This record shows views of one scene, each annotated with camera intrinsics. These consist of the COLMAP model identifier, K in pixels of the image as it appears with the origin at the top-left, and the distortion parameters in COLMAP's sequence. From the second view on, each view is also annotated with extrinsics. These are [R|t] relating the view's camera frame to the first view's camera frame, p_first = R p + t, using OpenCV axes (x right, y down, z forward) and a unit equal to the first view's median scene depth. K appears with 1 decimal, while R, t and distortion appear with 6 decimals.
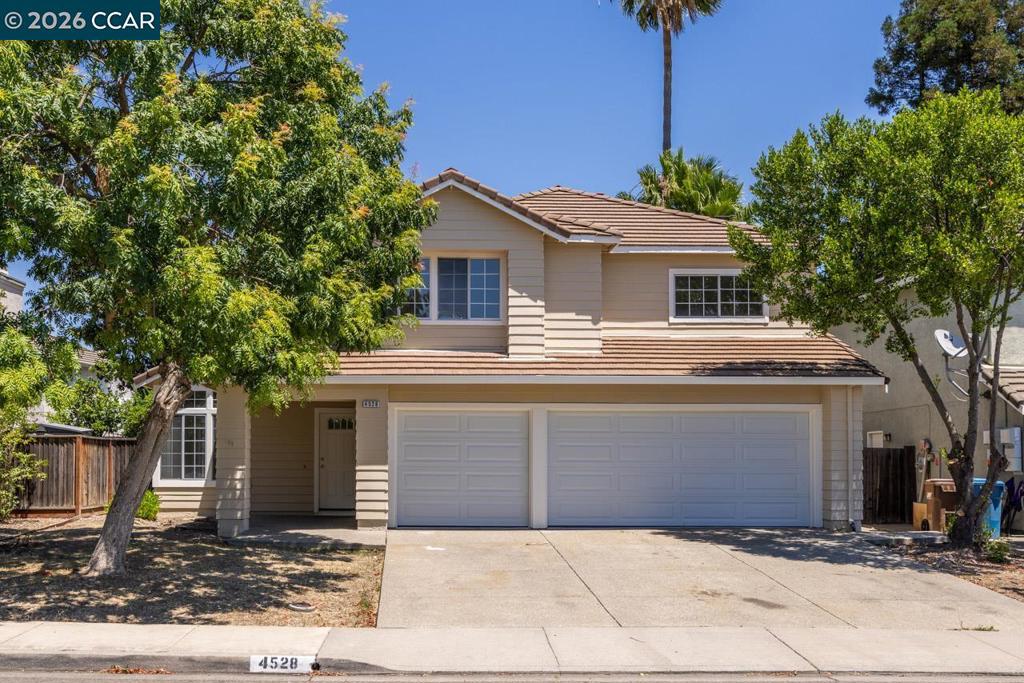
lens RADIAL K [[1695.6, 0, 511.3], [0, 1695.6, 340.4], [0, 0, 1]] dist [-0.185764, 0.000000]
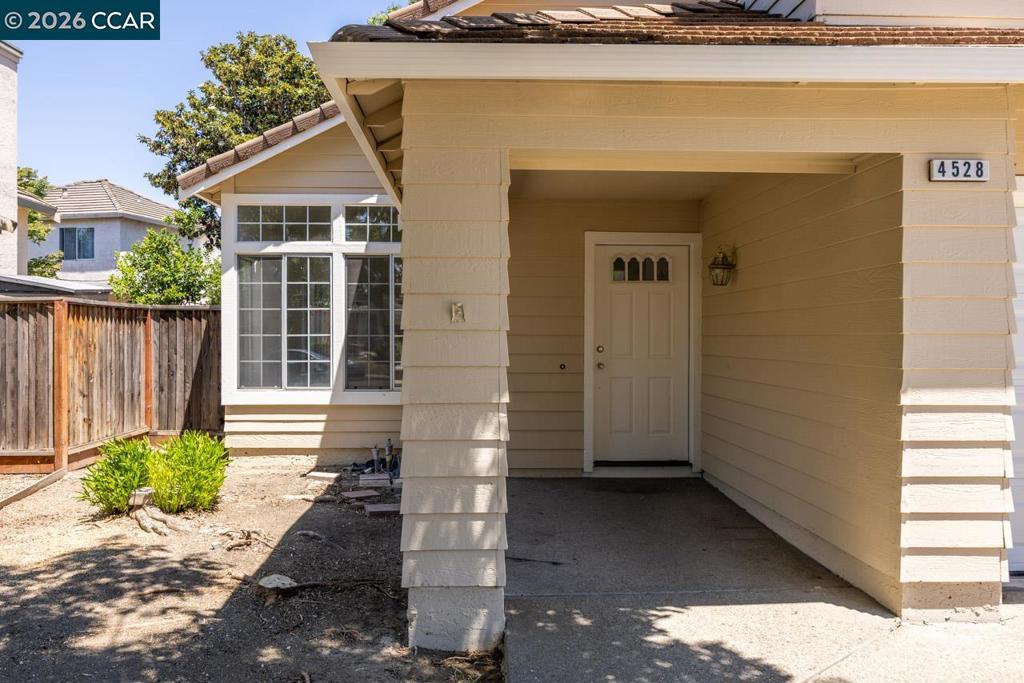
lens RADIAL K [[1695.6, 0, 511.1], [0, 1695.6, 341.9], [0, 0, 1]] dist [-0.185764, 0.000000]
pose [[0.998193, 0.004771, -0.059906, -0.102756], [-0.000222, 0.997130, 0.075709, 0.033024], [0.060095, -0.075558, 0.995329, 0.529289]]
